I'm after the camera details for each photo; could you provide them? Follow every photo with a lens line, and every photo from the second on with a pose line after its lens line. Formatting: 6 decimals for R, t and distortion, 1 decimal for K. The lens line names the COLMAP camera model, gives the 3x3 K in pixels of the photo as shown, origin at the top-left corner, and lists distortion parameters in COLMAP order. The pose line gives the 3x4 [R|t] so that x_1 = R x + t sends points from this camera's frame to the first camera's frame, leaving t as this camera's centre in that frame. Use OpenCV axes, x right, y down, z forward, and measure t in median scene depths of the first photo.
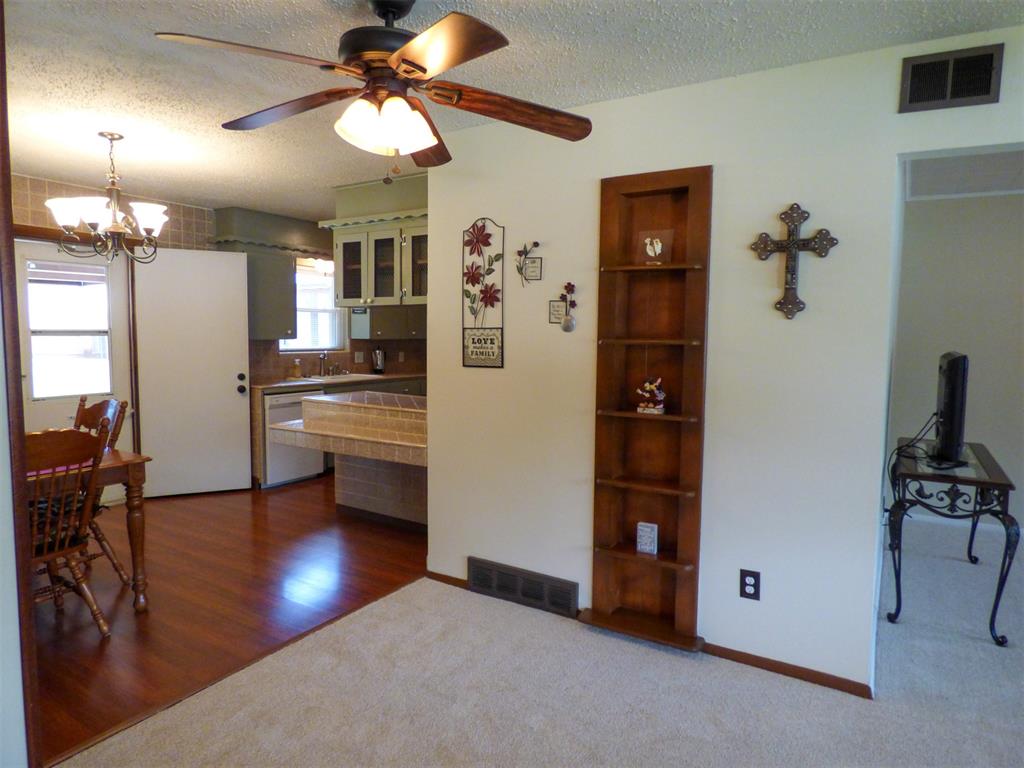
lens RADIAL K [[626.9, 0, 517.7], [0, 626.9, 383.6], [0, 0, 1]] dist [-0.009695, -0.005885]
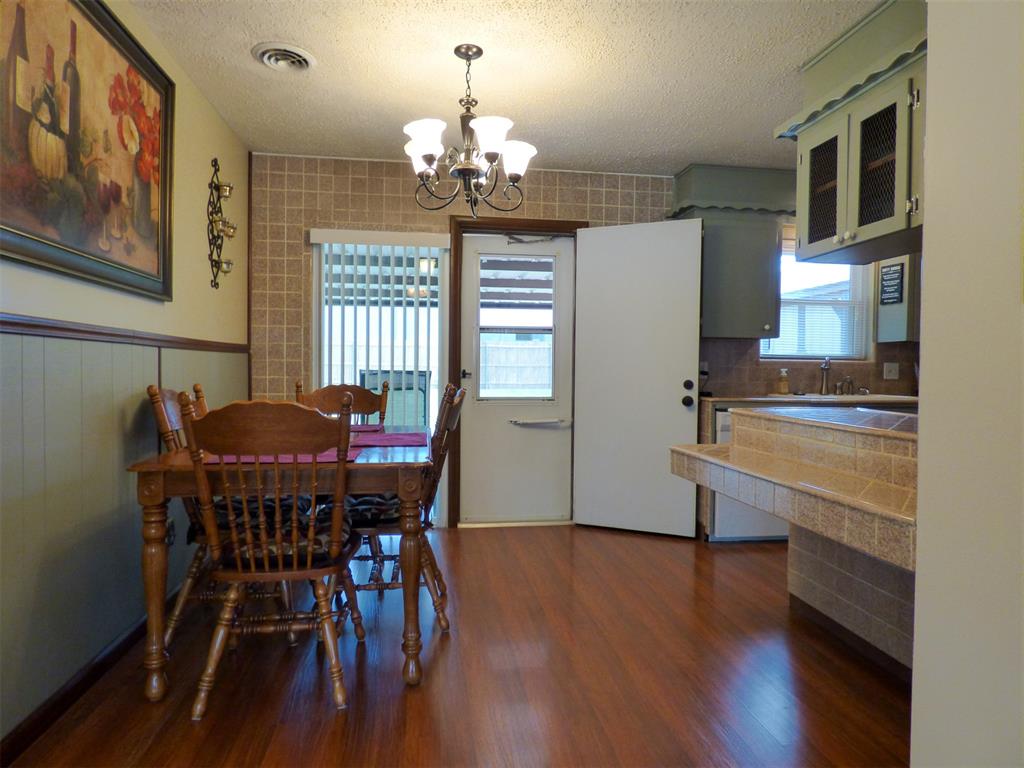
lens RADIAL K [[626.9, 0, 505.4], [0, 626.9, 383.4], [0, 0, 1]] dist [-0.009695, -0.005885]
pose [[0.635801, 0.013438, -0.771736, -0.006915], [-0.065973, 0.997136, -0.036990, 0.053088], [0.769028, 0.074432, 0.634867, 0.638414]]
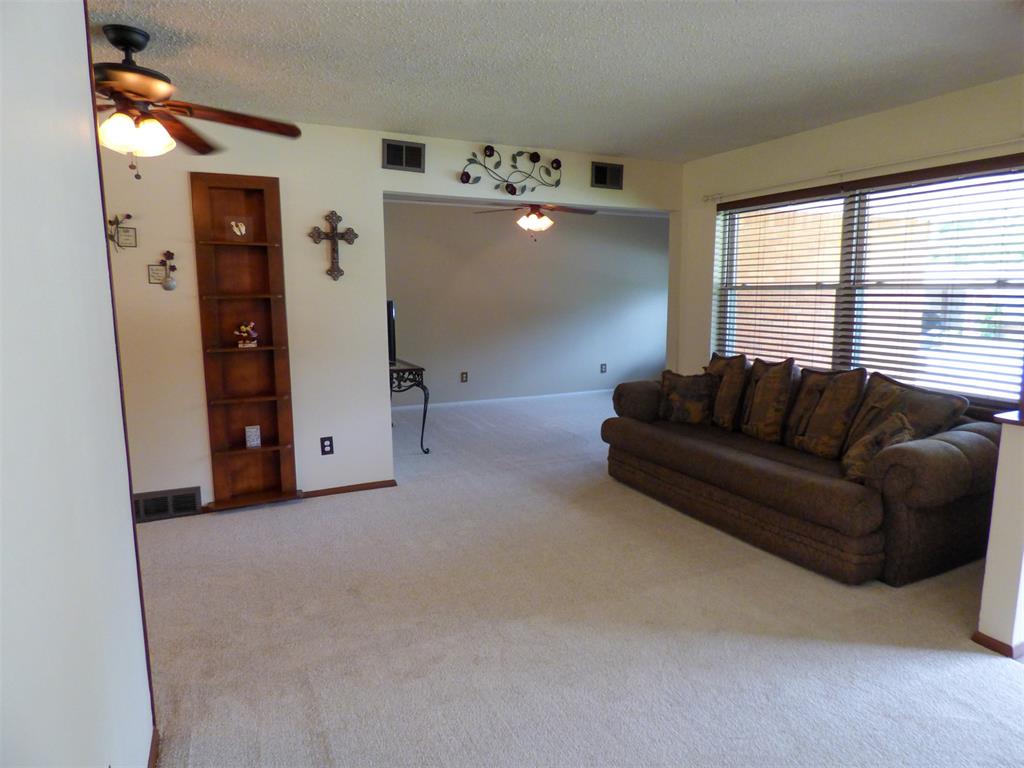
lens RADIAL K [[626.9, 0, 504.2], [0, 626.9, 388.8], [0, 0, 1]] dist [-0.009695, -0.005885]
pose [[0.550231, -0.140875, 0.823043, -0.608042], [0.081721, 0.990019, 0.114822, 0.023402], [-0.831004, 0.004082, 0.556251, -0.250528]]
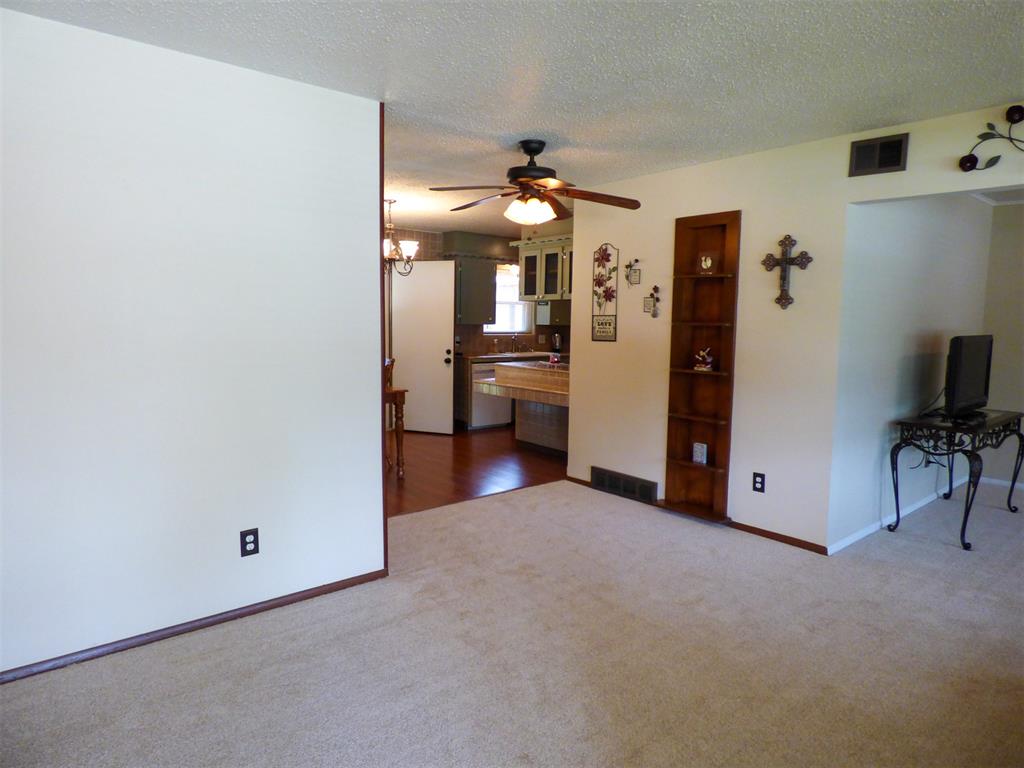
lens RADIAL K [[626.9, 0, 513.3], [0, 626.9, 384.3], [0, 0, 1]] dist [-0.009695, -0.005885]
pose [[0.947450, 0.035187, -0.317964, 0.246458], [-0.029944, 0.999323, 0.021364, 0.058147], [0.318501, -0.010720, 0.947862, -0.568645]]
